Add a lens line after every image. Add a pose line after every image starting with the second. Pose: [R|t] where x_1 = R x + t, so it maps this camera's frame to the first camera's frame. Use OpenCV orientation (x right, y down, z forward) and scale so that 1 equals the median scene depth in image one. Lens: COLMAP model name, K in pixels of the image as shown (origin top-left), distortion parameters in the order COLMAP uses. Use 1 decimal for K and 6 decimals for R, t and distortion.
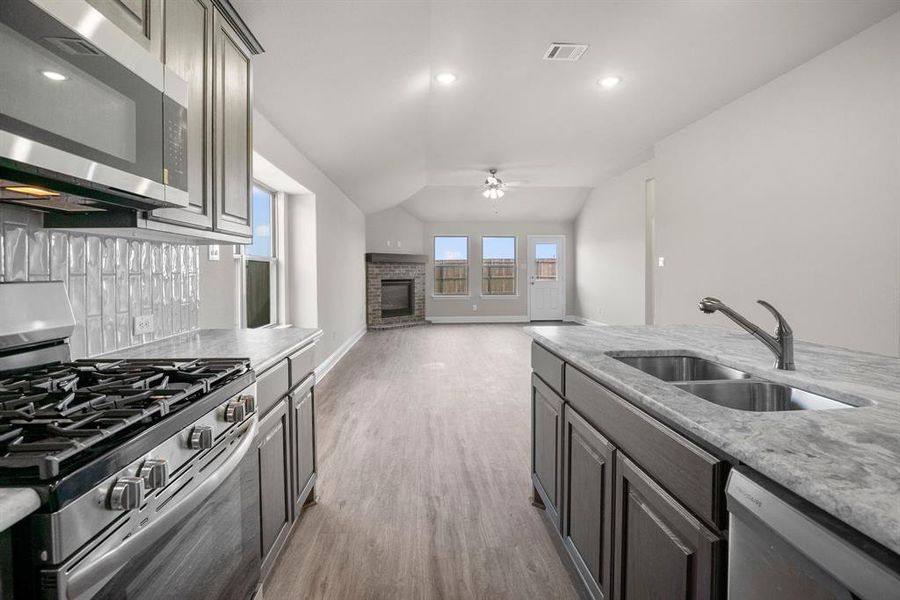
lens RADIAL K [[428.7, 0, 454.3], [0, 428.7, 278.3], [0, 0, 1]] dist [-0.024699, 0.000464]
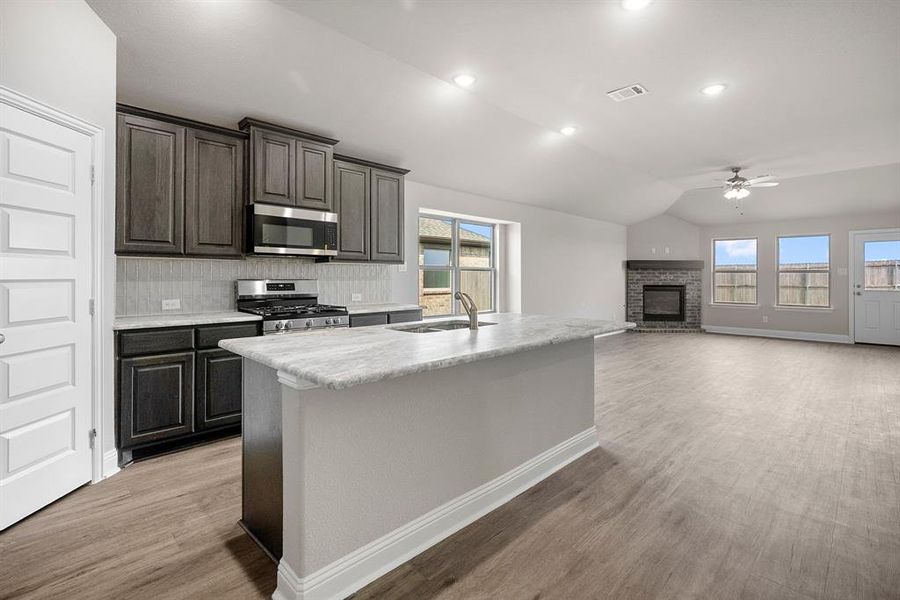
lens RADIAL K [[424.8, 0, 447.6], [0, 424.8, 276.7], [0, 0, 1]] dist [-0.009585, 0.000013]
pose [[0.648945, 0.004783, -0.760820, 0.322807], [-0.016589, 0.999831, -0.007864, -0.001078], [0.760654, 0.017724, 0.648915, -0.051845]]
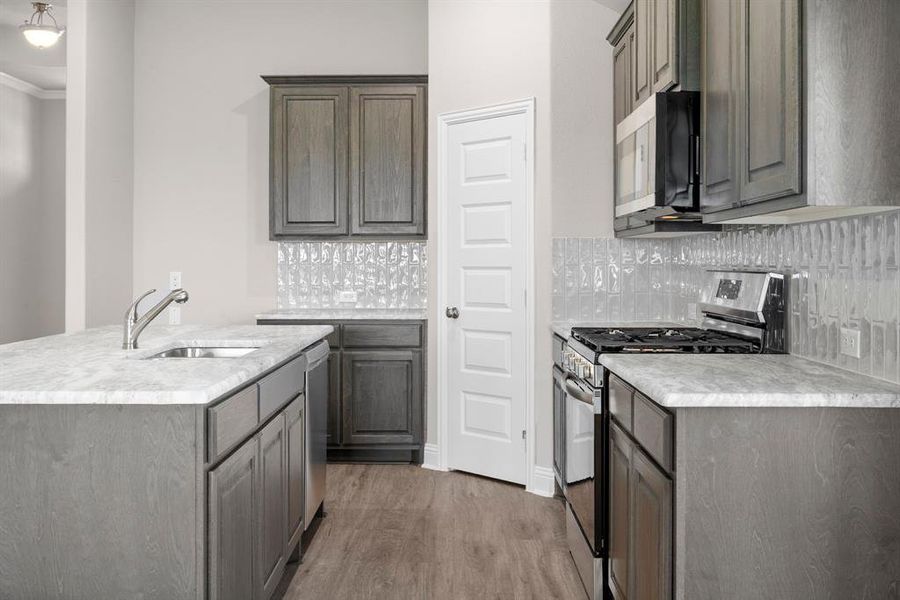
lens RADIAL K [[890.9, 0, 448.1], [0, 890.9, 262.5], [0, 0, 1]] dist [-0.006611, -0.005976]
pose [[-0.996966, 0.002459, 0.077797, -0.040888], [0.003580, 0.999892, 0.014272, -0.008356], [-0.077753, 0.014507, -0.996867, 0.500118]]
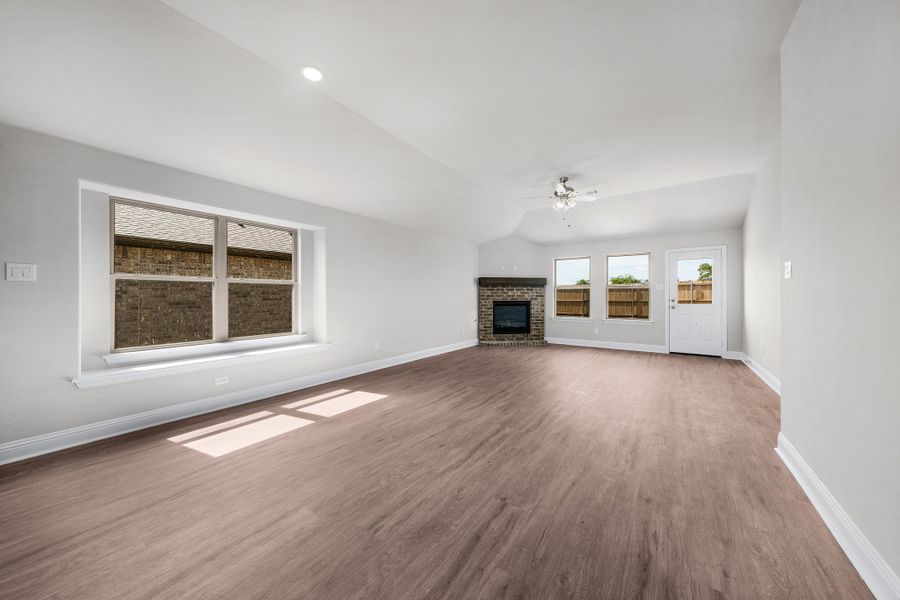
lens RADIAL K [[309.4, 0, 448.6], [0, 309.4, 297.9], [0, 0, 1]] dist [0.000443, 0.000029]
pose [[0.763483, 0.007376, -0.645786, 0.275740], [-0.010932, 0.999939, -0.001503, -0.001662], [0.645736, 0.008208, 0.763517, 0.306646]]
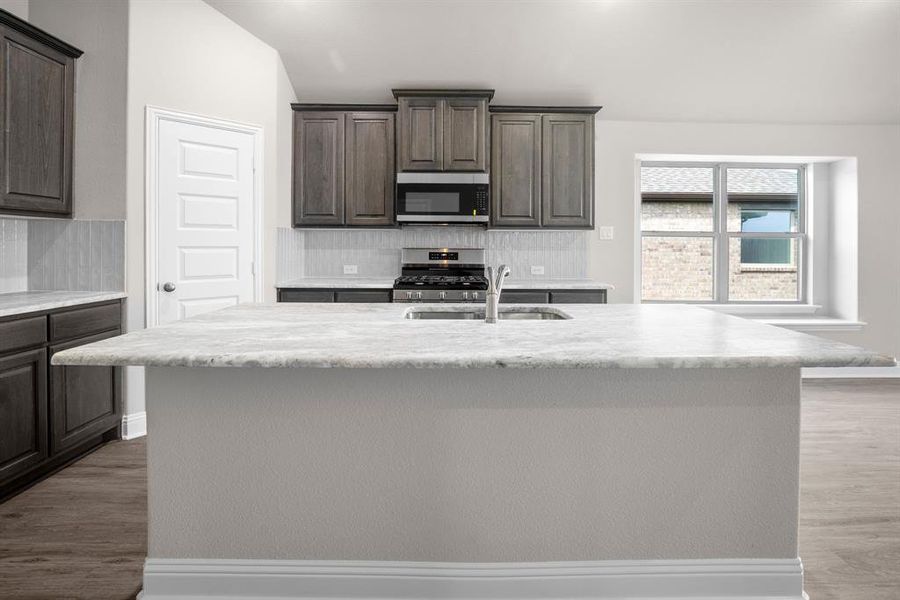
lens RADIAL K [[433.2, 0, 451.5], [0, 433.2, 248.5], [0, 0, 1]] dist [-0.023807, 0.000095]
pose [[-0.068091, 0.007052, -0.997654, 0.309009], [-0.021222, 0.999739, 0.008516, -0.002542], [0.997453, 0.021752, -0.067924, 0.143397]]
